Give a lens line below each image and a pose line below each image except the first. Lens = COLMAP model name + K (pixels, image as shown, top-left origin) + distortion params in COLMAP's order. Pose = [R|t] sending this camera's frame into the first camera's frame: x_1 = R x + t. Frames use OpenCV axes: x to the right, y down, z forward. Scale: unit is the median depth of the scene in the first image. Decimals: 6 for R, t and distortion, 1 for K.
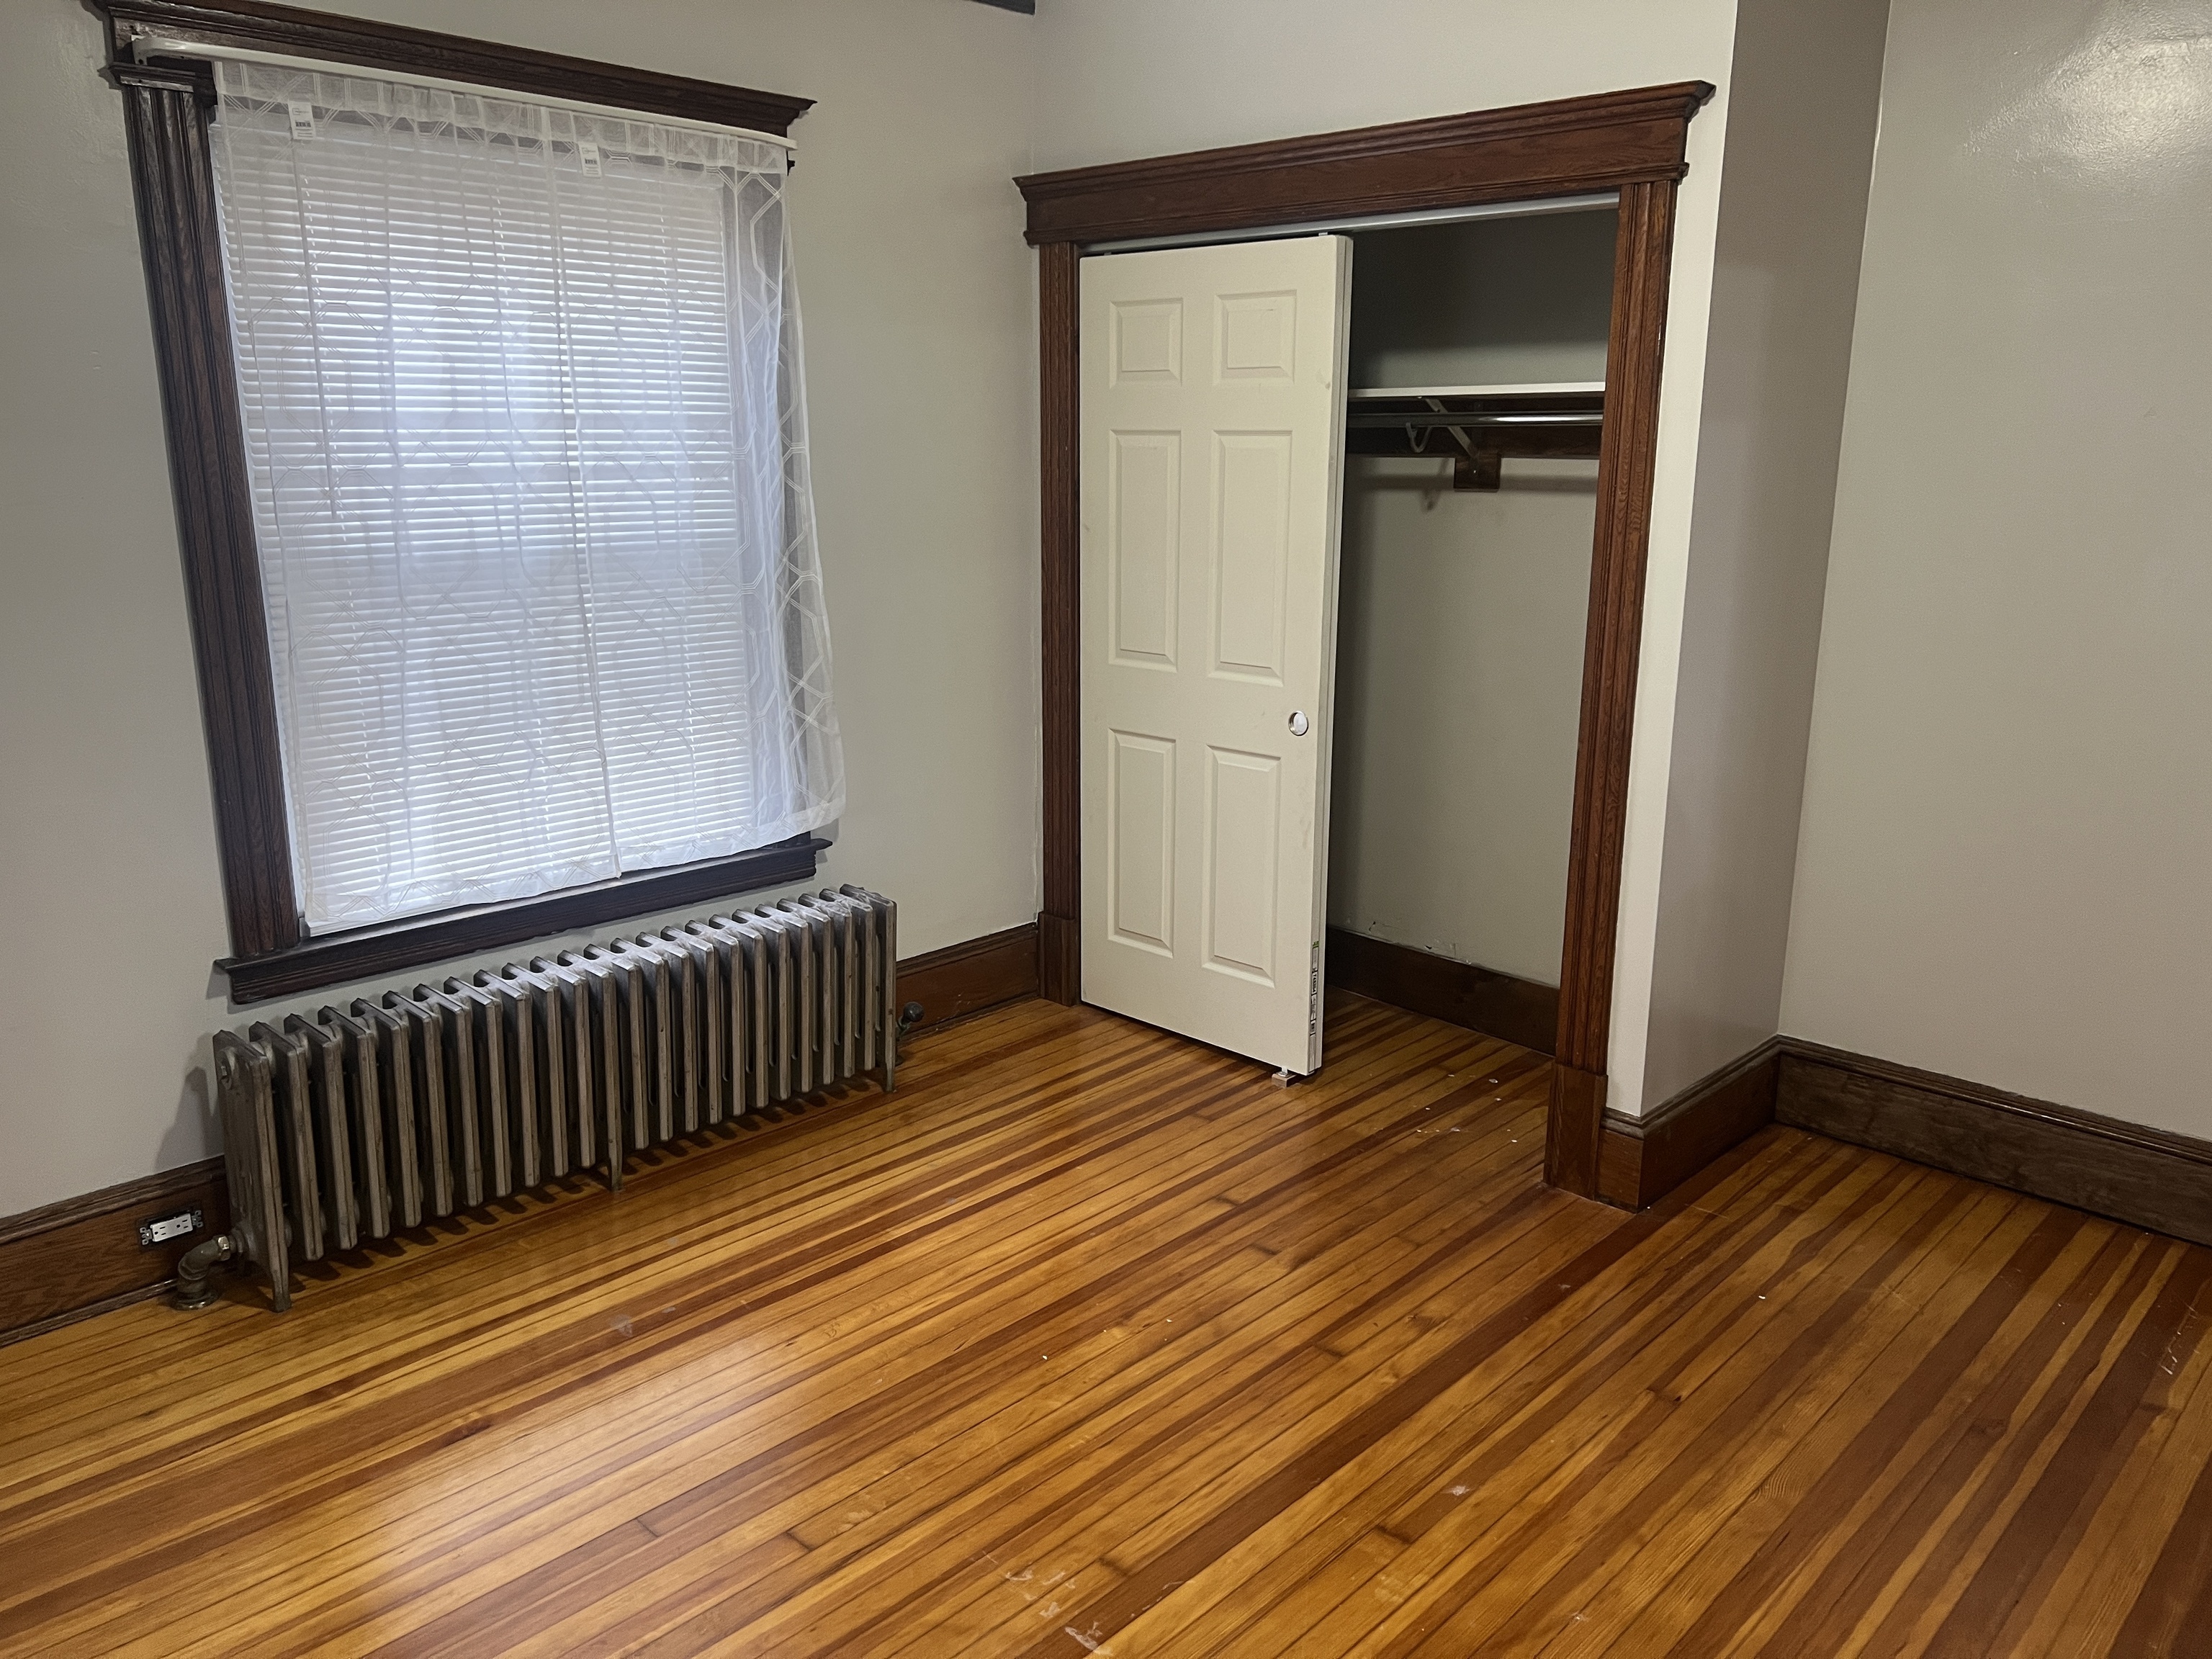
lens RADIAL K [[1678.1, 0, 1106.0], [0, 1678.1, 829.5], [0, 0, 1]] dist [0.066238, -0.046139]
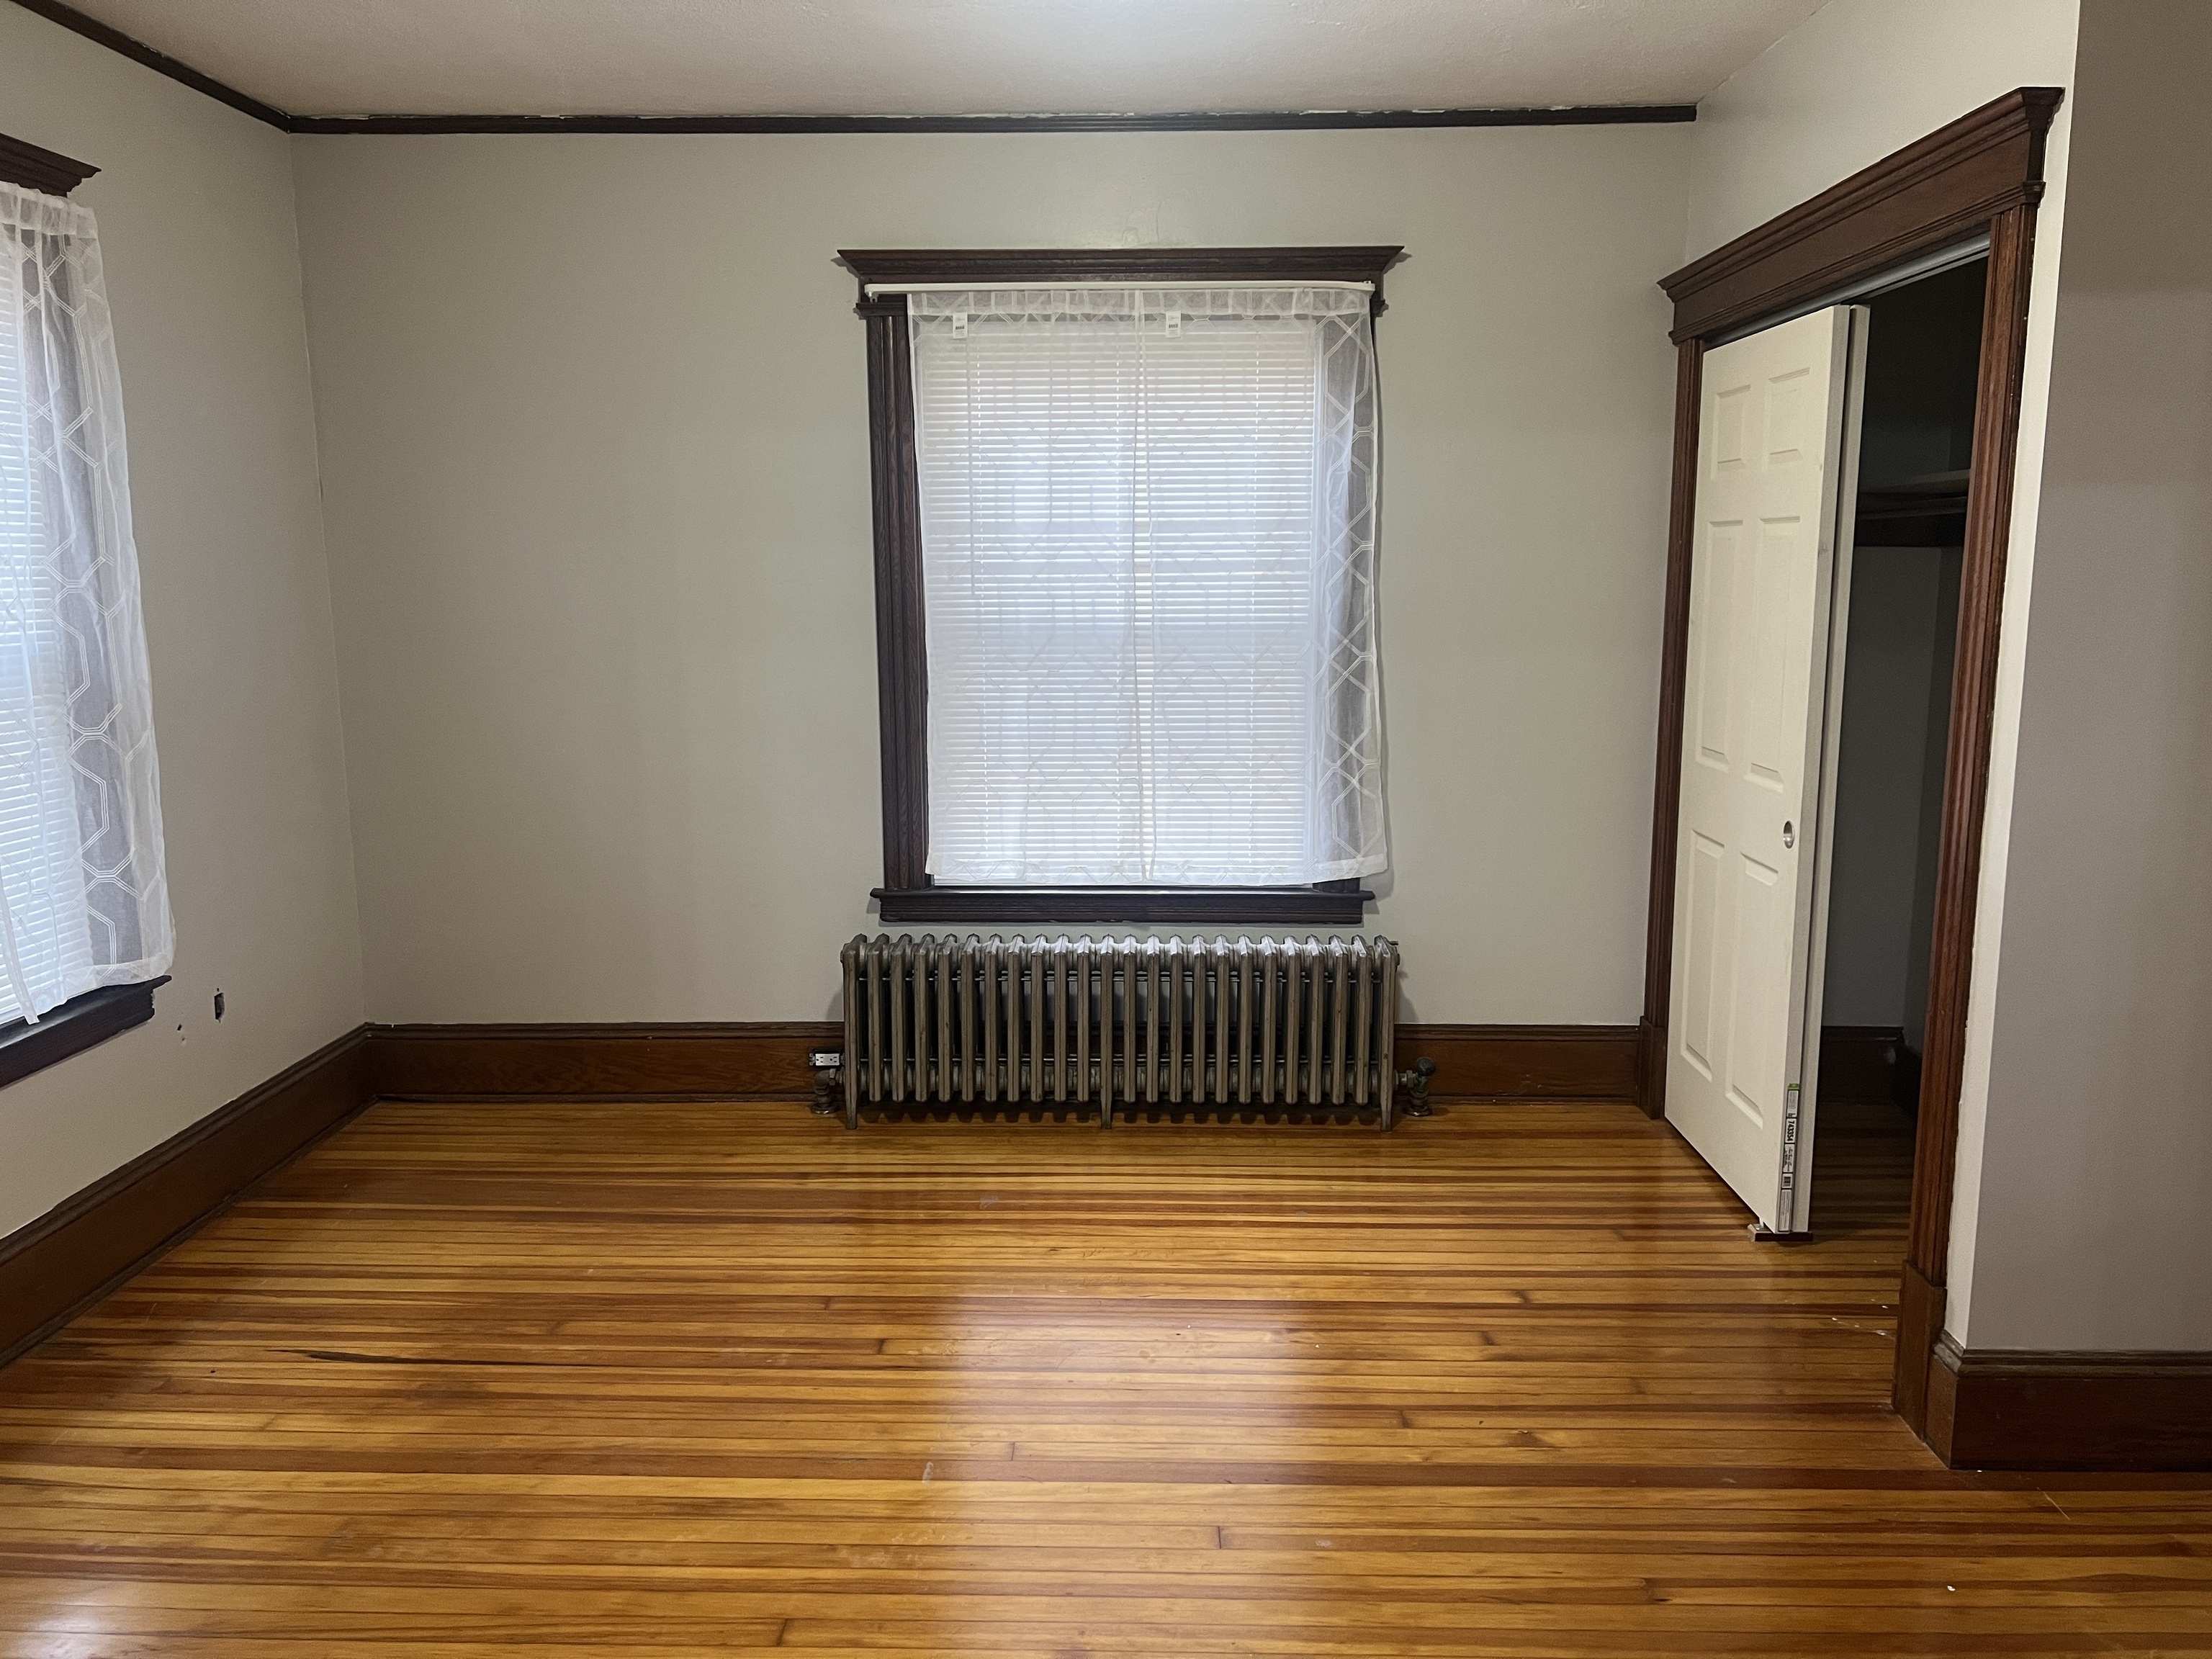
lens RADIAL K [[1663.4, 0, 1098.4], [0, 1663.4, 841.1], [0, 0, 1]] dist [0.080963, -0.062889]
pose [[0.669643, 0.113517, -0.733956, 0.610780], [-0.168287, 0.985737, -0.001082, 0.004287], [0.723366, 0.124240, 0.679196, 0.136330]]
